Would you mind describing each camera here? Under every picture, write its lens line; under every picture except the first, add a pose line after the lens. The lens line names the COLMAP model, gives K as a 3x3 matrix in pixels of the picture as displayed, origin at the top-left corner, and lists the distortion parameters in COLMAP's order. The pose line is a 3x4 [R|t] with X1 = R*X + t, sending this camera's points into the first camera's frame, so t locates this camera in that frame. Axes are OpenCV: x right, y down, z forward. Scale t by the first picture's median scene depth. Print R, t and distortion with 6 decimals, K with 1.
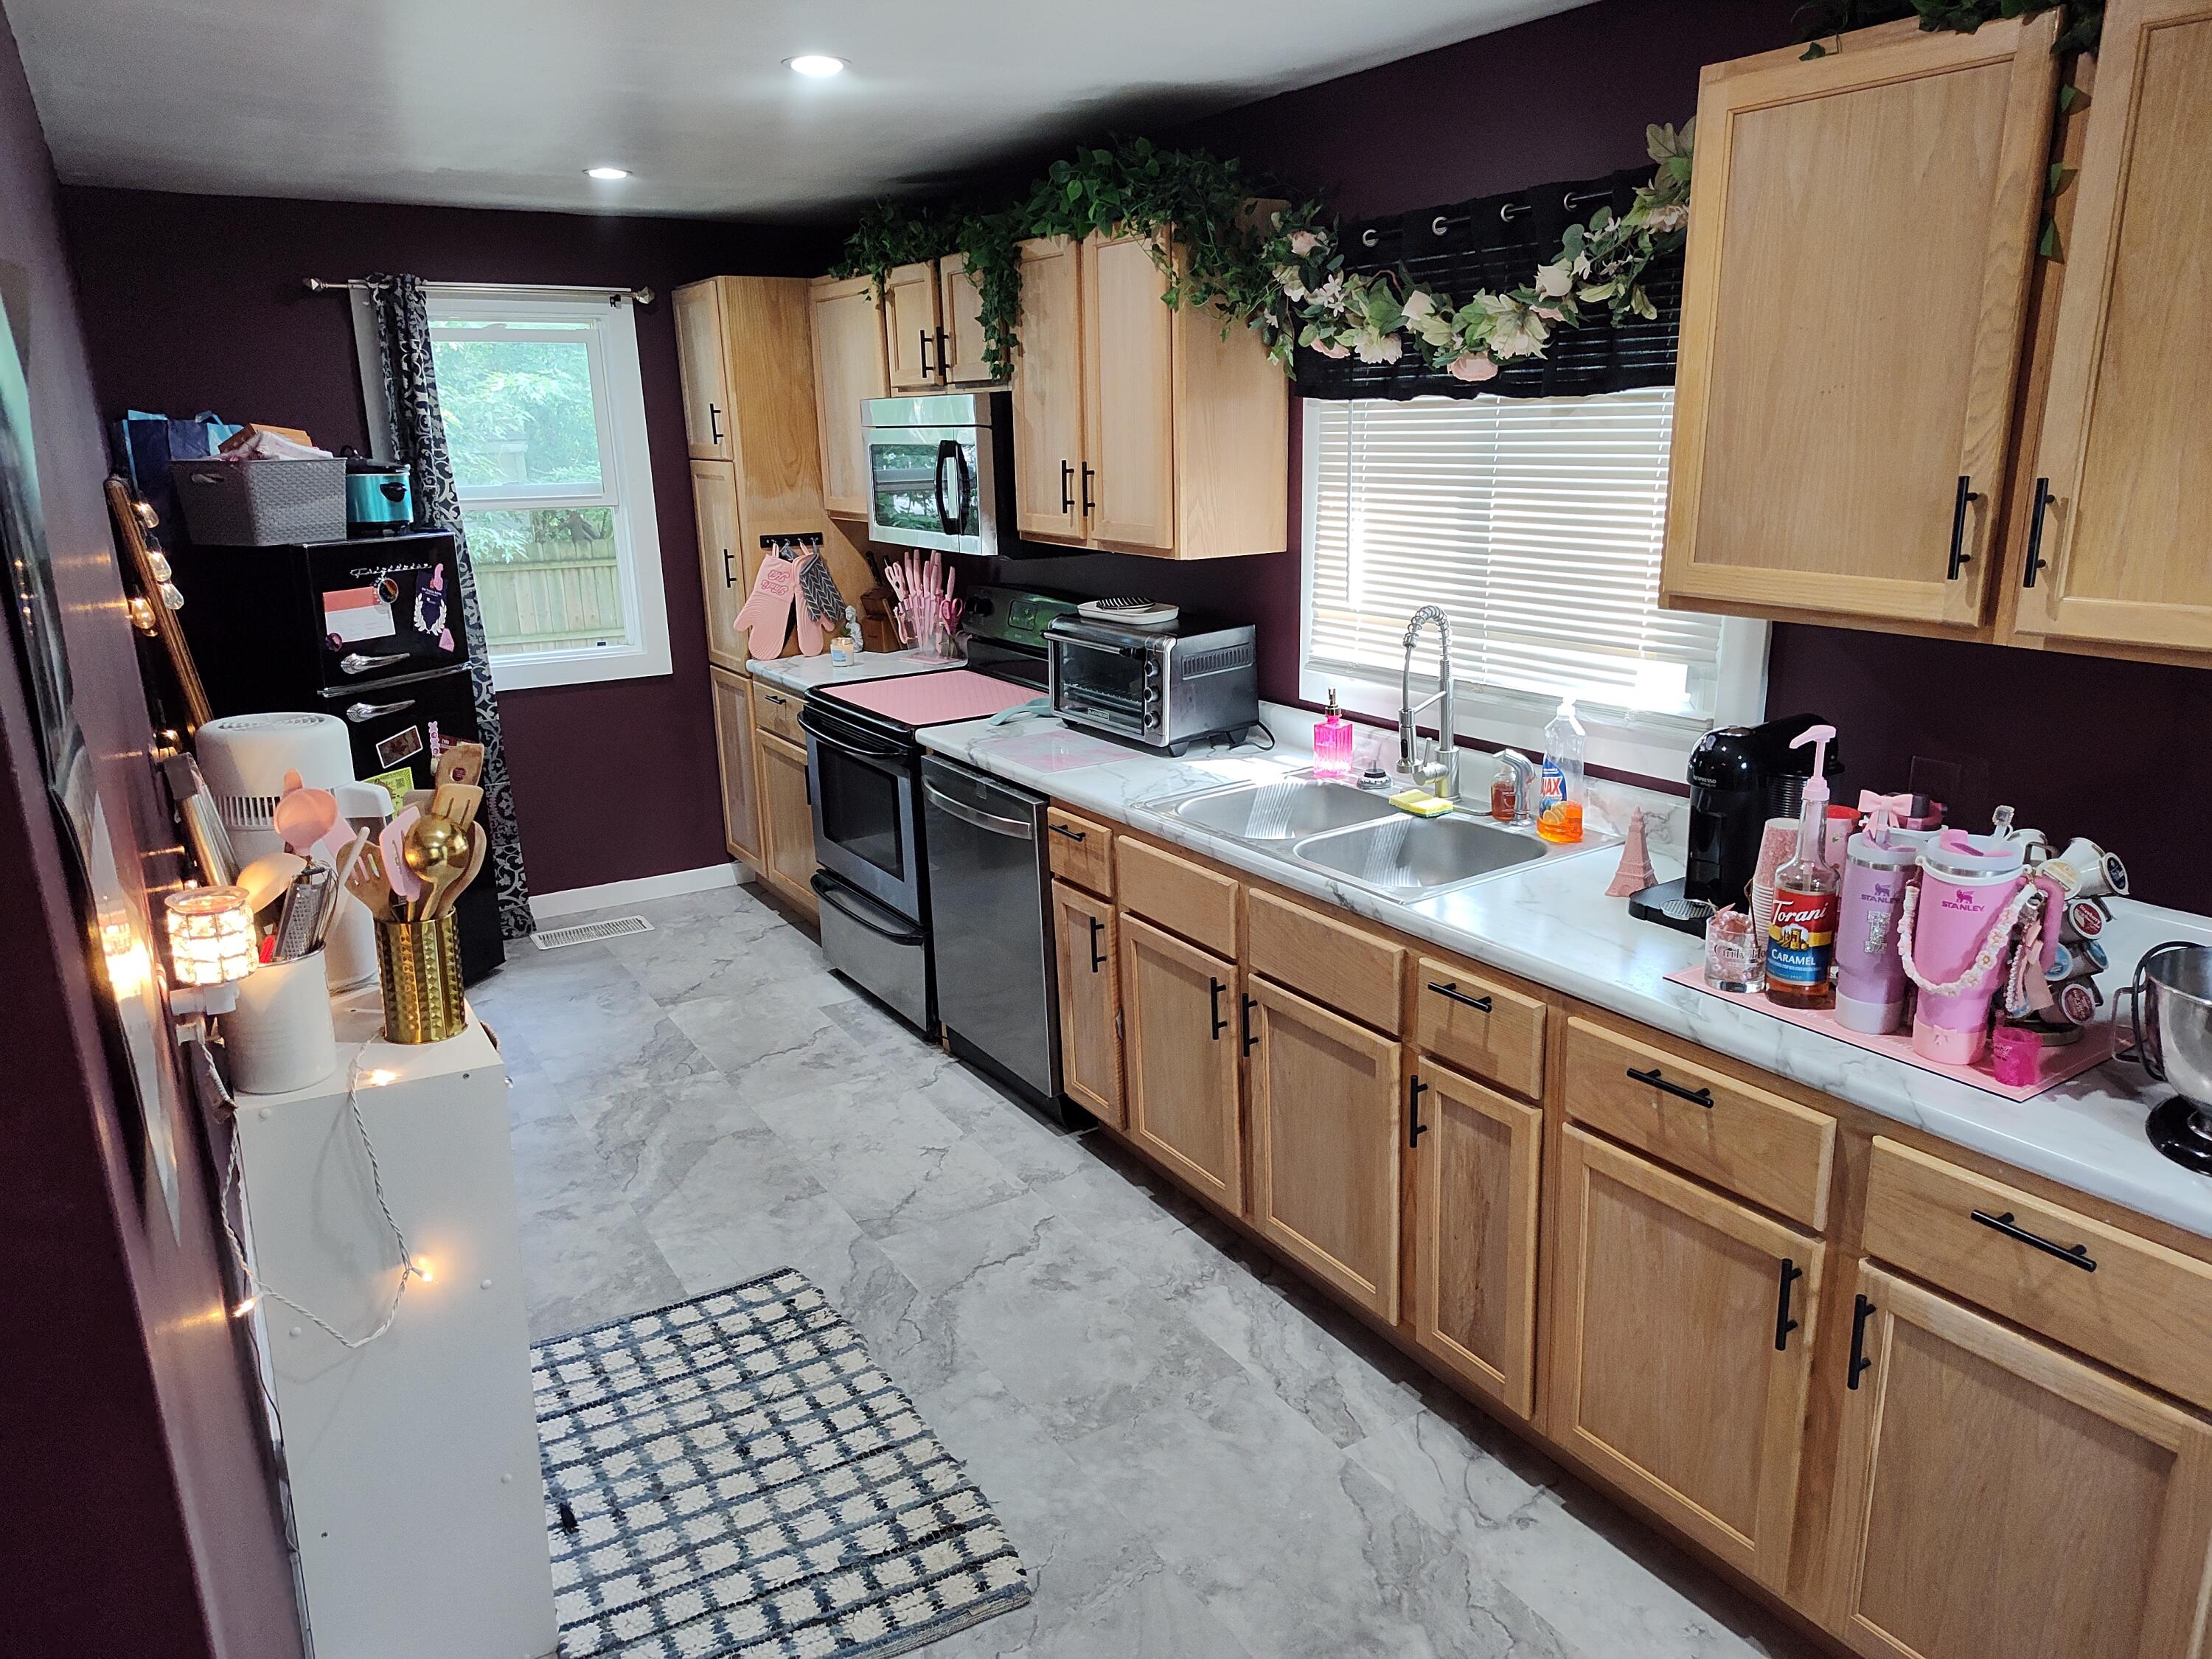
lens RADIAL K [[1508.2, 0, 1106.3], [0, 1508.2, 844.6], [0, 0, 1]] dist [0.035232, -0.041444]
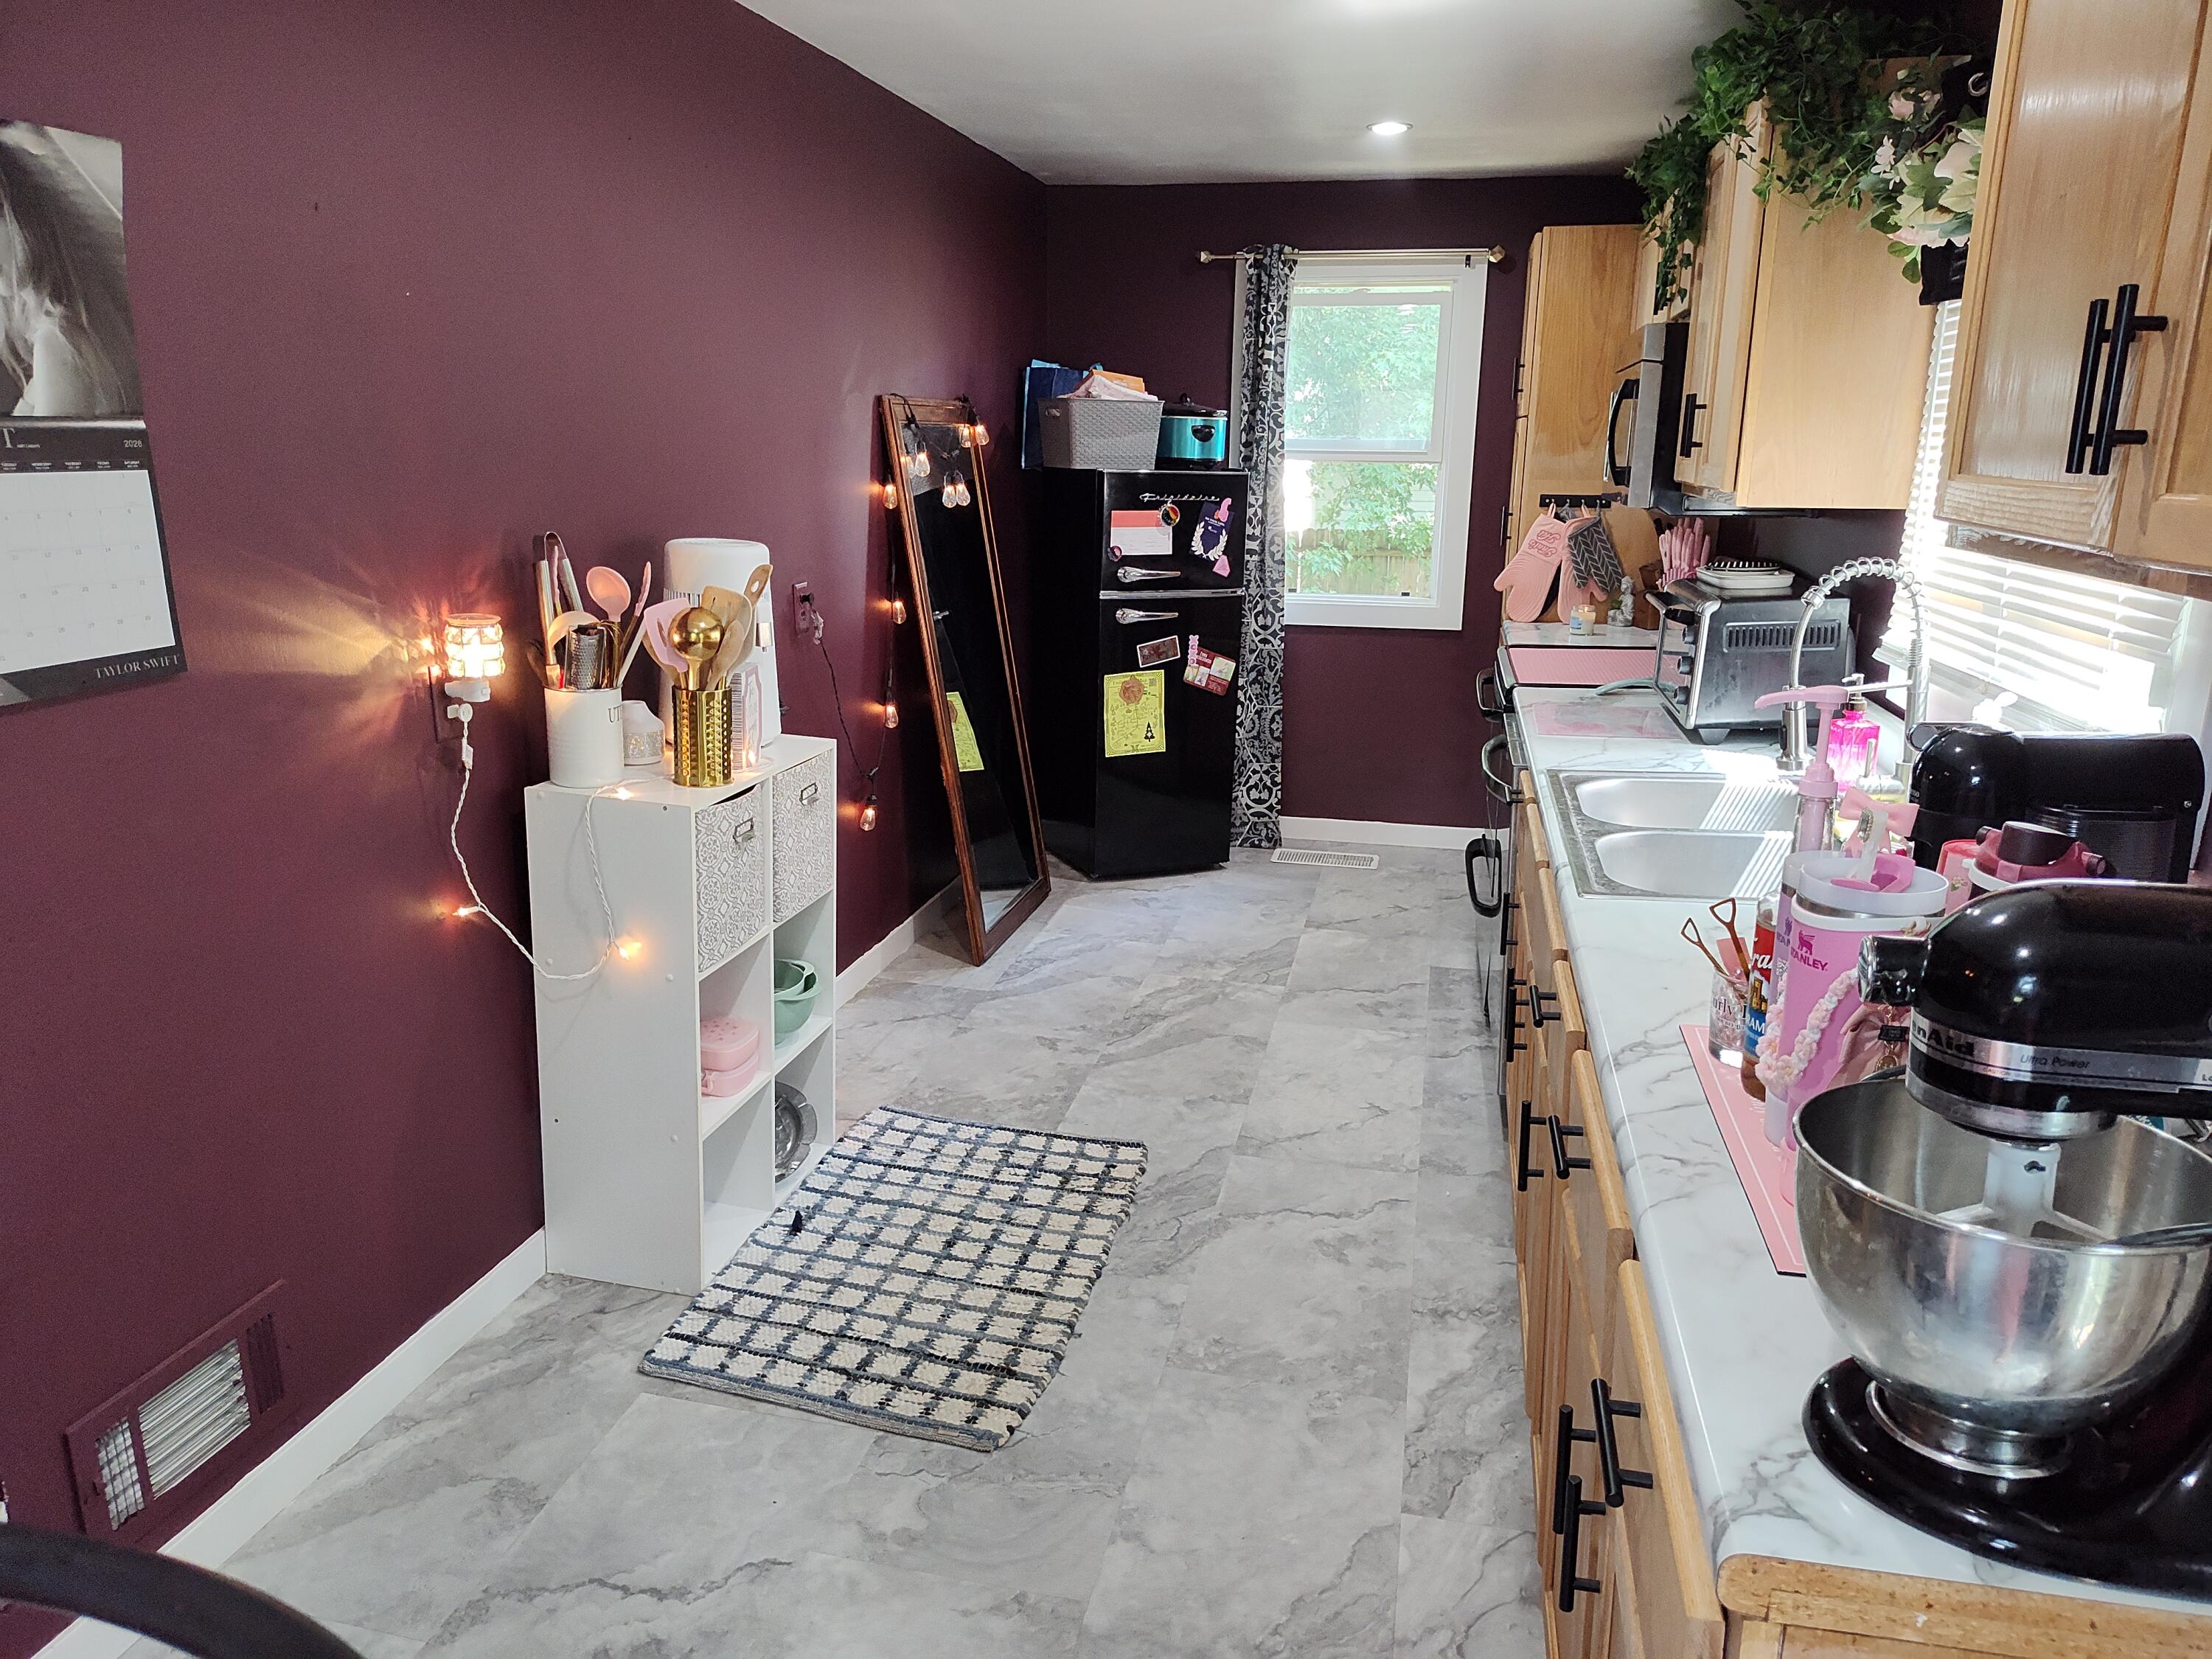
lens RADIAL K [[1515.4, 0, 1105.7], [0, 1515.4, 838.0], [0, 0, 1]] dist [0.019731, -0.034474]
pose [[0.710698, 0.201425, -0.674045, 0.343767], [-0.211648, 0.974964, 0.068191, 0.004649], [0.670905, 0.094197, 0.735536, 0.144962]]
